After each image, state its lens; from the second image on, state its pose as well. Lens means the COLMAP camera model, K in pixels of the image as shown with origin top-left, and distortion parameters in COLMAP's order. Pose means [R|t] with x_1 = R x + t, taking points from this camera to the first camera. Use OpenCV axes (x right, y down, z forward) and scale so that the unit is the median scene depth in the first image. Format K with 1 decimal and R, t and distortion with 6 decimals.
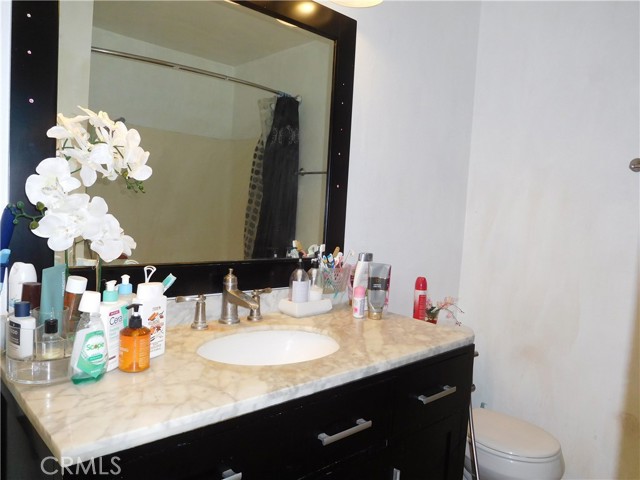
lens RADIAL K [[479.1, 0, 318.4], [0, 479.1, 243.9], [0, 0, 1]] dist [-0.014396, 0.002076]
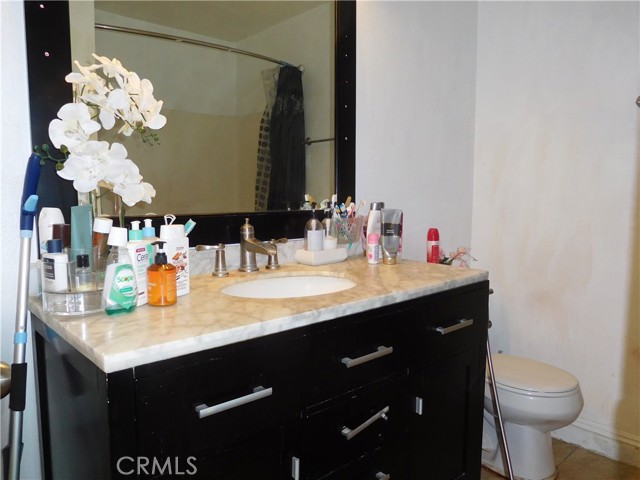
lens RADIAL K [[479.1, 0, 318.4], [0, 479.1, 243.9], [0, 0, 1]] dist [-0.014396, 0.002076]
pose [[0.998190, -0.056442, -0.020756, -0.013022], [0.057002, 0.997997, 0.027441, 0.097577], [0.019166, -0.028575, 0.999408, -0.028842]]
